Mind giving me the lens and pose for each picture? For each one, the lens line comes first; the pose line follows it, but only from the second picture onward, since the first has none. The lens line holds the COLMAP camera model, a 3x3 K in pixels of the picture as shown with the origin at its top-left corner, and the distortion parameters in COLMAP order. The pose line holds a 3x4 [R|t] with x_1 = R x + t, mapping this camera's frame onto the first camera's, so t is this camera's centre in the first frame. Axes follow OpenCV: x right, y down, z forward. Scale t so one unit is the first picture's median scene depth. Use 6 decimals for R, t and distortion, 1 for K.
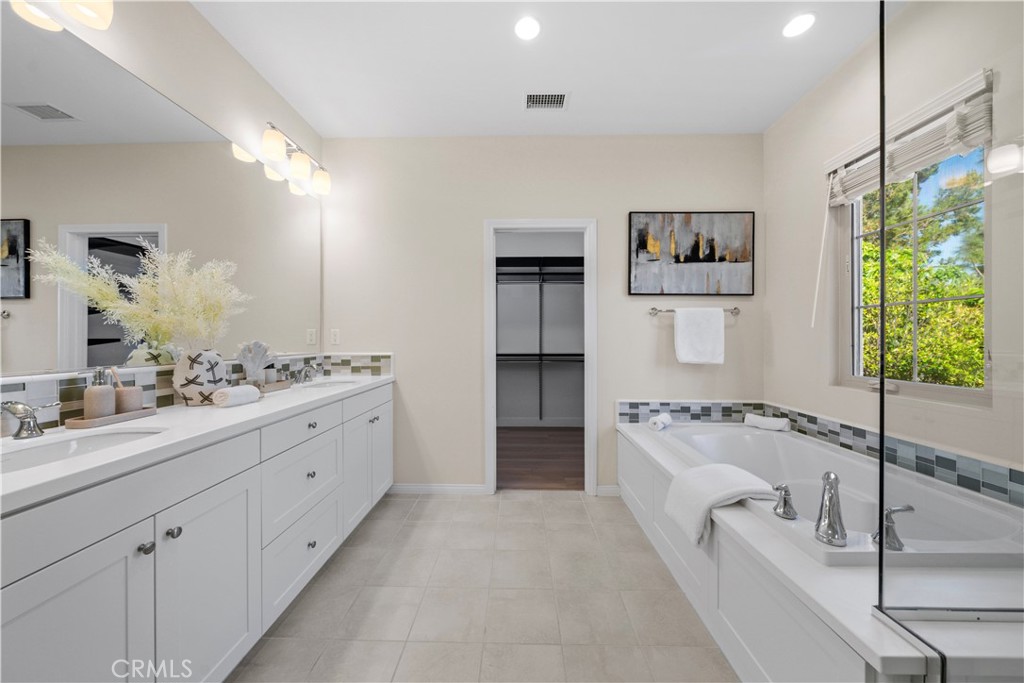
lens RADIAL K [[354.1, 0, 512.0], [0, 354.1, 346.5], [0, 0, 1]] dist [-0.000450, -0.000088]
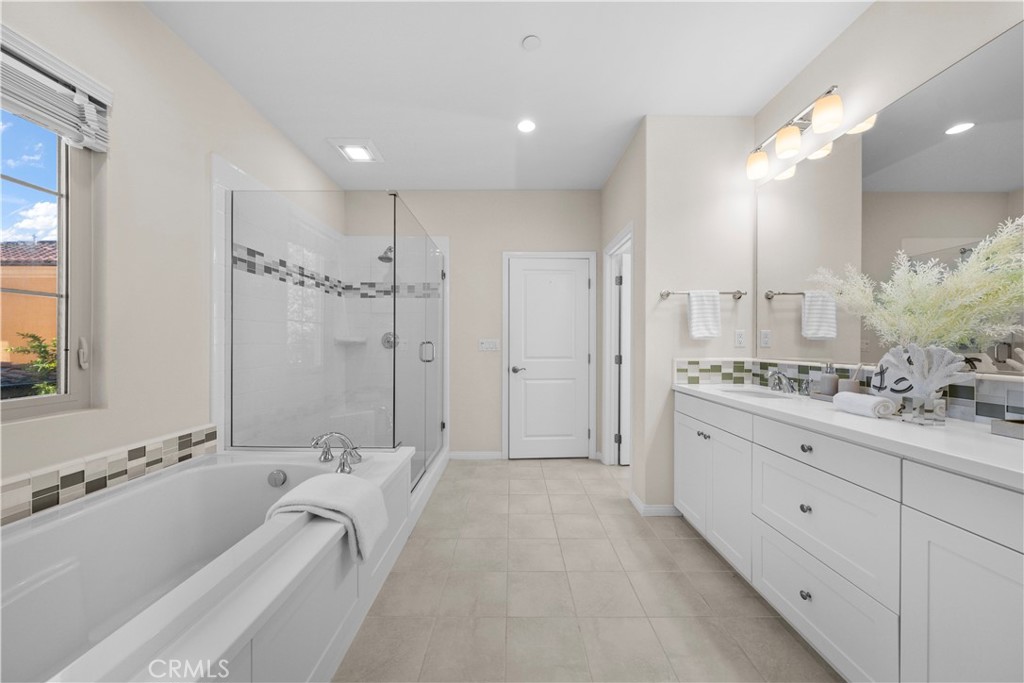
lens RADIAL K [[354.1, 0, 512.0], [0, 354.1, 346.5], [0, 0, 1]] dist [-0.000450, -0.000088]
pose [[-0.999966, 0.001158, -0.008221, 0.122399], [0.001106, 0.999980, 0.006288, -0.011949], [0.008228, 0.006279, -0.999946, 2.021334]]
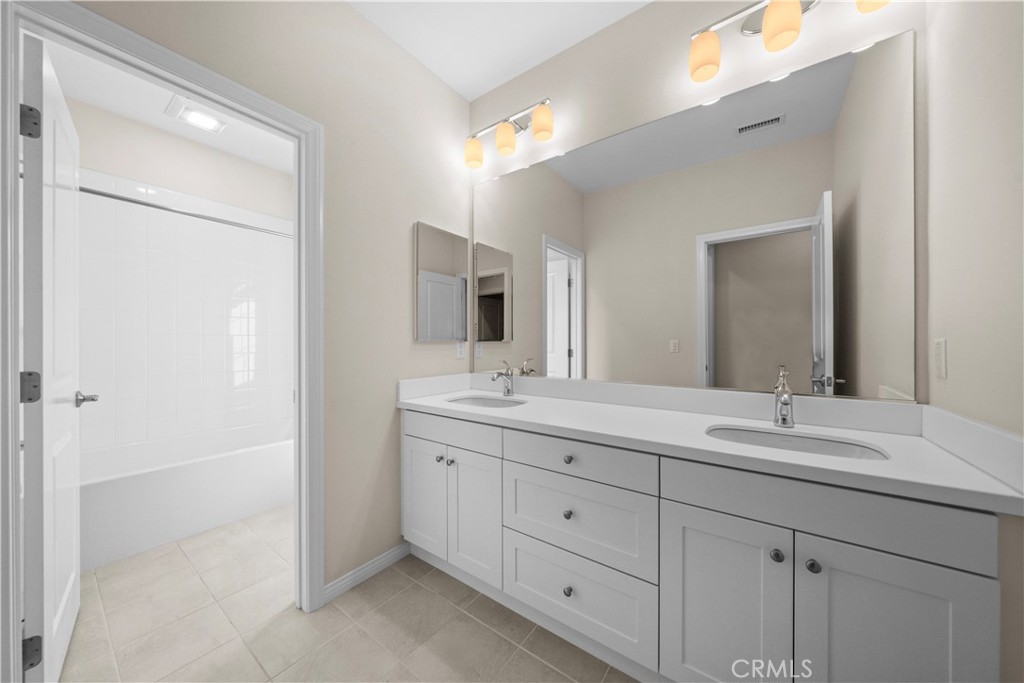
lens RADIAL K [[355.3, 0, 508.3], [0, 355.3, 364.2], [0, 0, 1]] dist [0.000212, -0.000005]
pose [[-0.590157, 0.041381, -0.806227, 0.140830], [-0.003318, 0.998553, 0.053681, -0.021637], [0.807281, 0.034355, -0.589166, 1.567468]]
